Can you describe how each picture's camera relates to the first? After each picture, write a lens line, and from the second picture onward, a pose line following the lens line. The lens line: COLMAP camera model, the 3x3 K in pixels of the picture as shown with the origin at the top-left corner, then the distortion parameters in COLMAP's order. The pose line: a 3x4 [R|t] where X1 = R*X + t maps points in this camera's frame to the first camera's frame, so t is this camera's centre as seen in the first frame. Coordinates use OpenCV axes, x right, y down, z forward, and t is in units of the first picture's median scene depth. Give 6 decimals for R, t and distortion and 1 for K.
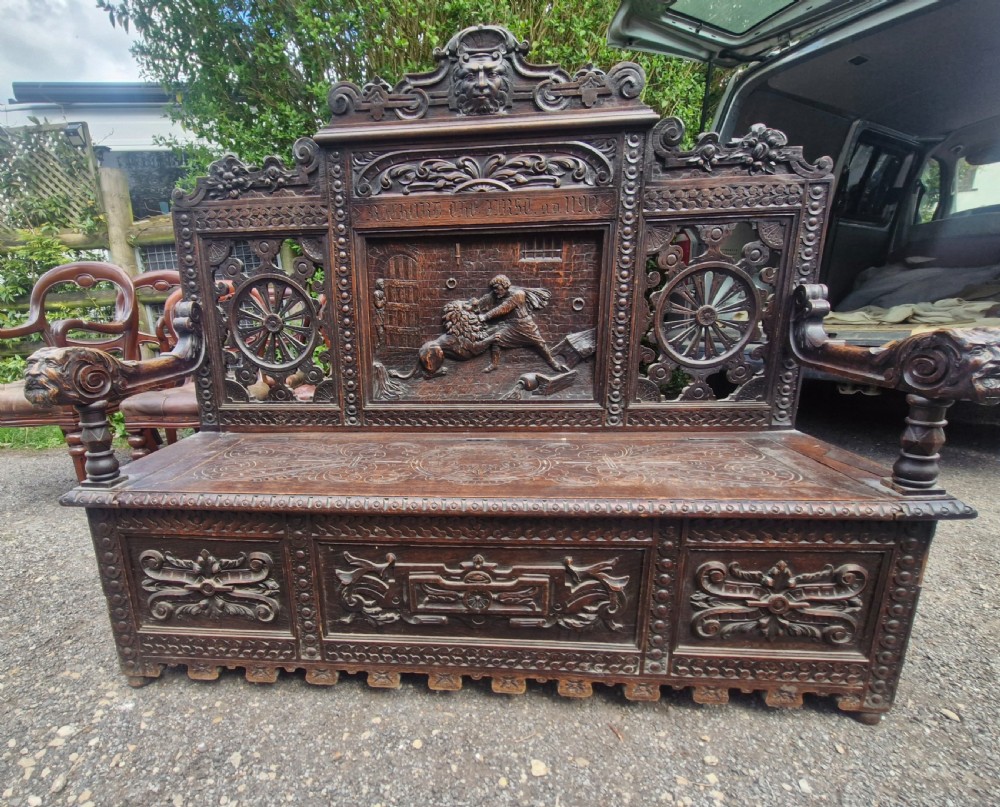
lens RADIAL K [[497.2, 0, 437.3], [0, 497.2, 445.6], [0, 0, 1]] dist [0.001500, -0.002433]
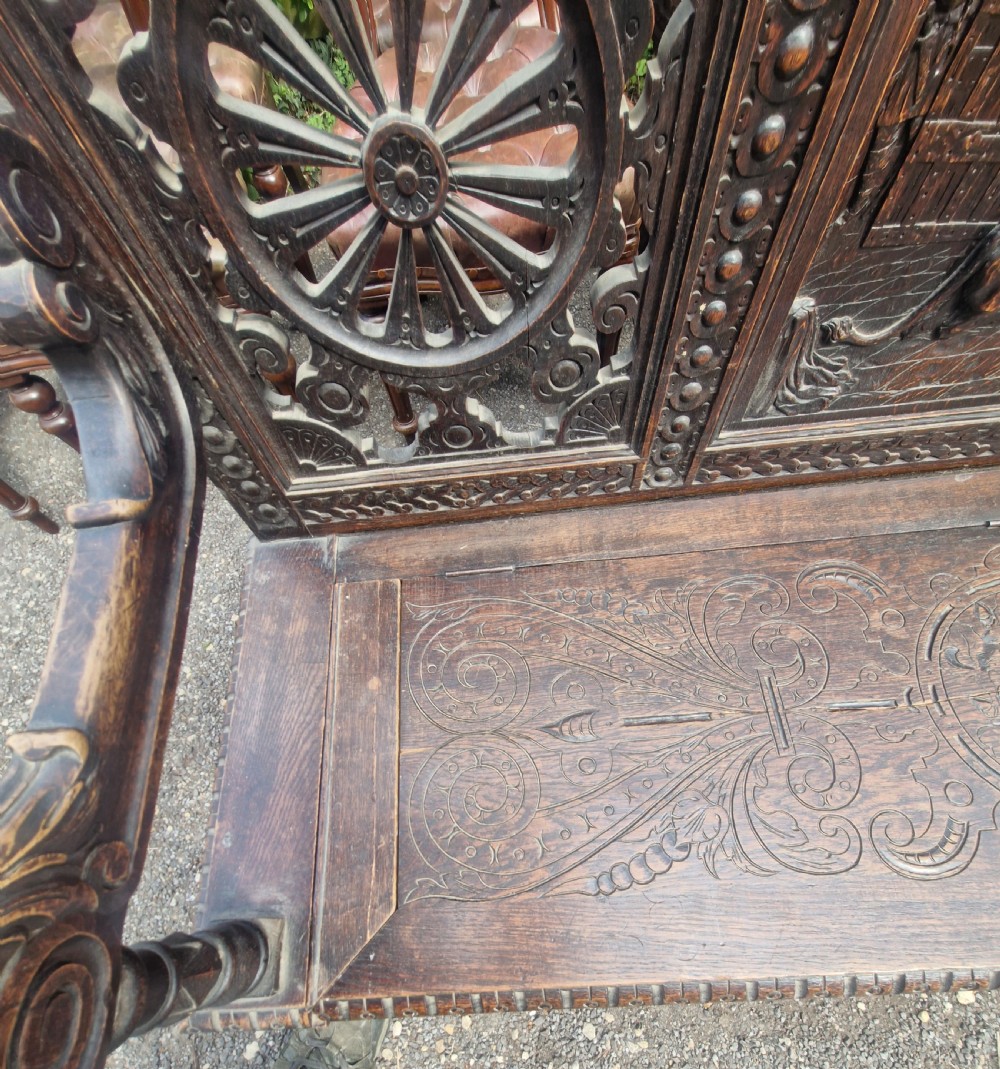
lens RADIAL K [[516.6, 0, 495.2], [0, 516.6, 667.5], [0, 0, 1]] dist [0.001838, -0.001534]
pose [[0.987633, -0.156759, -0.002849, -0.348648], [0.096568, 0.593895, 0.798726, -0.315671], [-0.123516, -0.789123, 0.601688, 0.740415]]
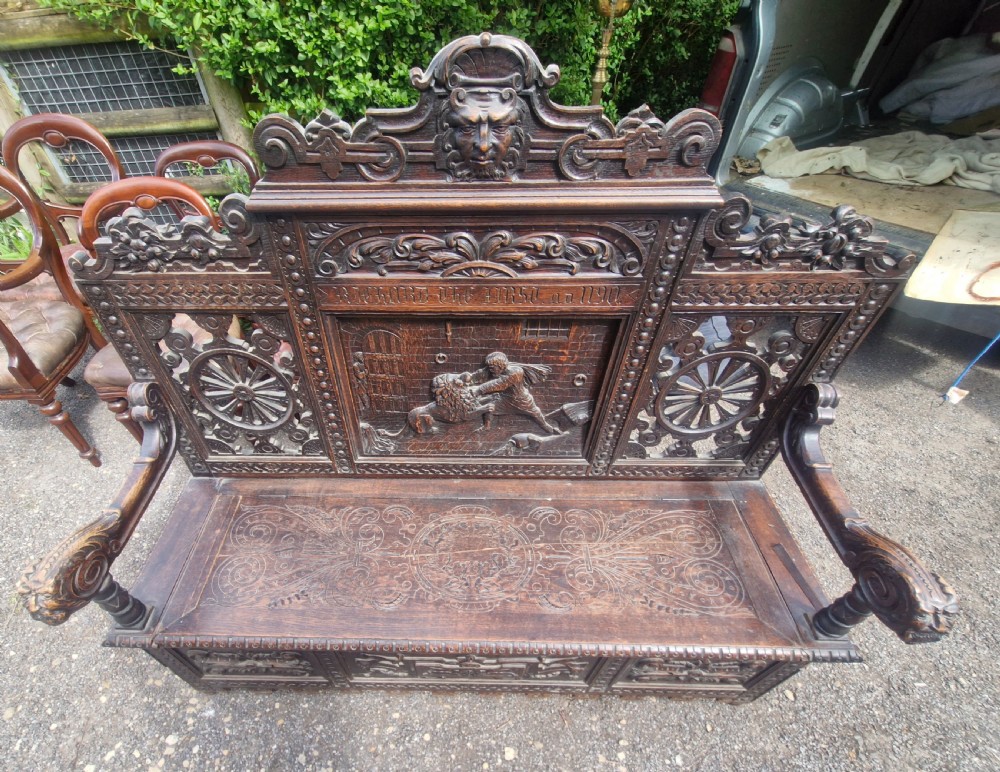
lens RADIAL K [[461.1, 0, 447.0], [0, 461.1, 454.9], [0, 0, 1]] dist [0.003018, -0.001398]
pose [[0.997921, -0.041912, 0.048953, -0.008684], [0.009919, 0.850469, 0.525932, -0.628384], [-0.063676, -0.524353, 0.849117, 0.222559]]
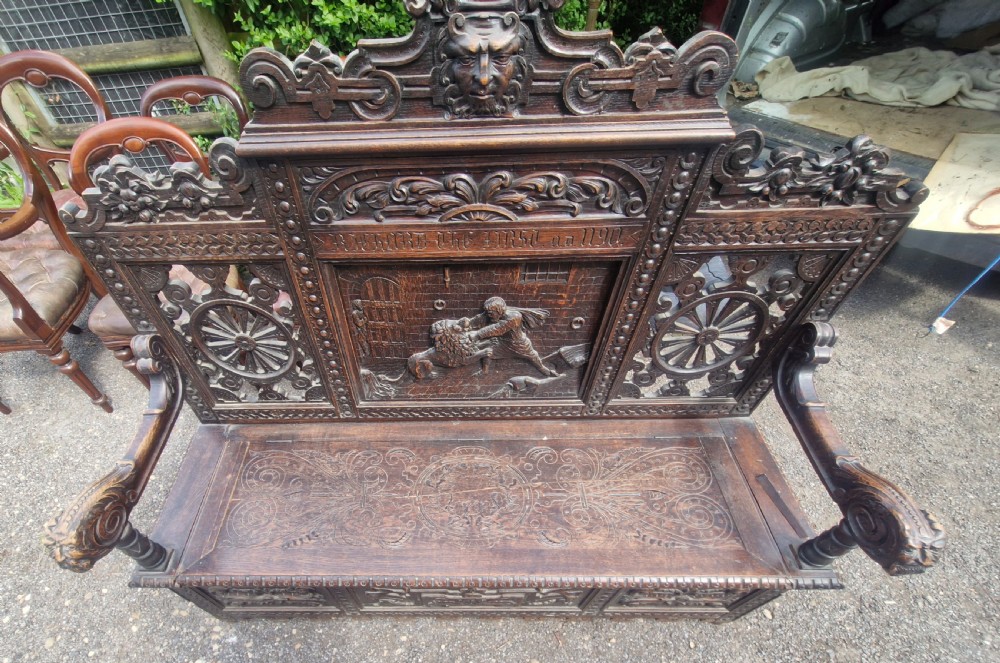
lens RADIAL K [[435.4, 0, 439.0], [0, 435.4, 428.0], [0, 0, 1]] dist [0.001384, -0.000549]
pose [[0.997010, -0.066425, 0.039492, -0.018384], [0.029231, 0.797226, 0.602973, -0.635768], [-0.071536, -0.600015, 0.796784, 0.259788]]
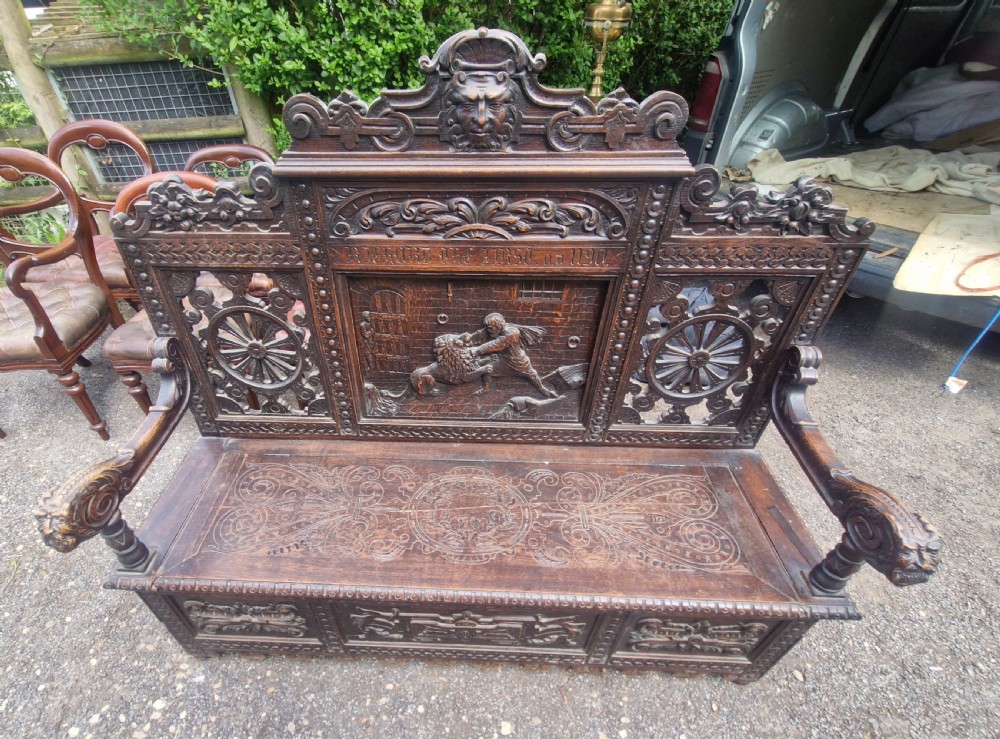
lens RADIAL K [[472.5, 0, 445.0], [0, 472.5, 414.2], [0, 0, 1]] dist [0.003554, -0.001714]
pose [[0.999158, -0.017830, 0.036956, -0.003563], [0.000244, 0.903216, 0.429186, -0.563492], [-0.041031, -0.428815, 0.902460, 0.117655]]
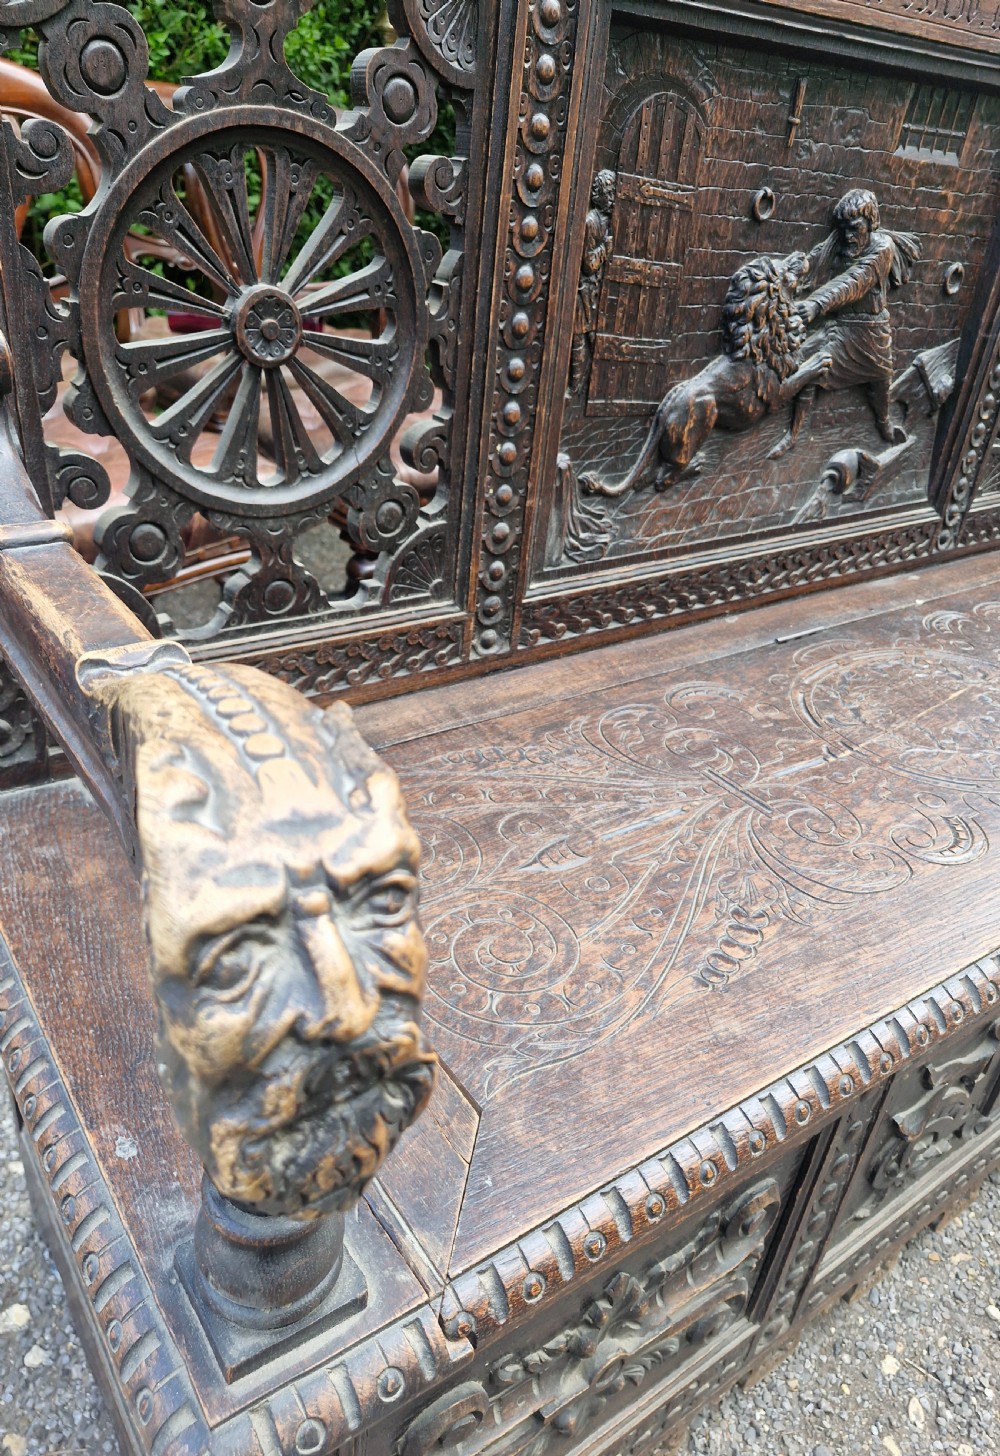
lens RADIAL K [[1009.4, 0, 469.6], [0, 1009.4, 730.5], [0, 0, 1]] dist [0.042485, -0.045952]
pose [[0.765448, -0.245836, 0.594688, -0.649982], [0.075670, 0.952125, 0.296197, -0.210365], [-0.639033, -0.181724, 0.747404, 0.556079]]
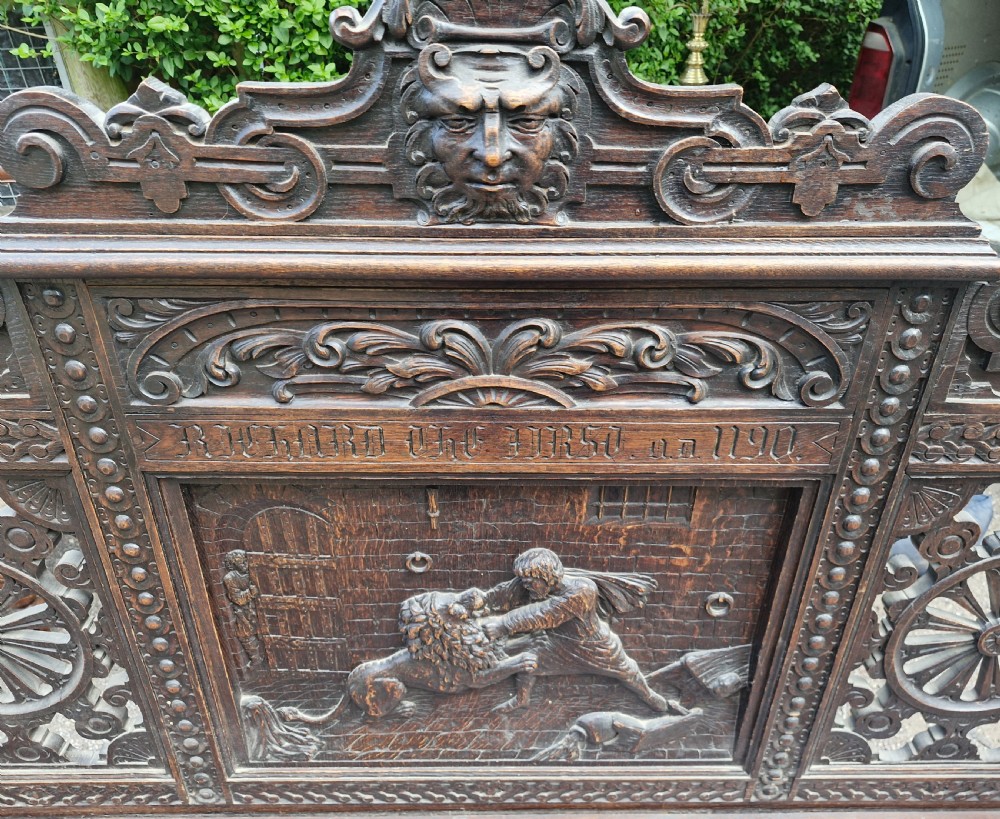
lens RADIAL K [[756.8, 0, 502.8], [0, 756.8, 419.2], [0, 0, 1]] dist [0.068588, -0.085009]
pose [[0.994483, -0.025592, 0.101723, 0.038058], [-0.003232, 0.961844, 0.273579, -0.626874], [-0.104844, -0.272398, 0.956455, 0.443744]]
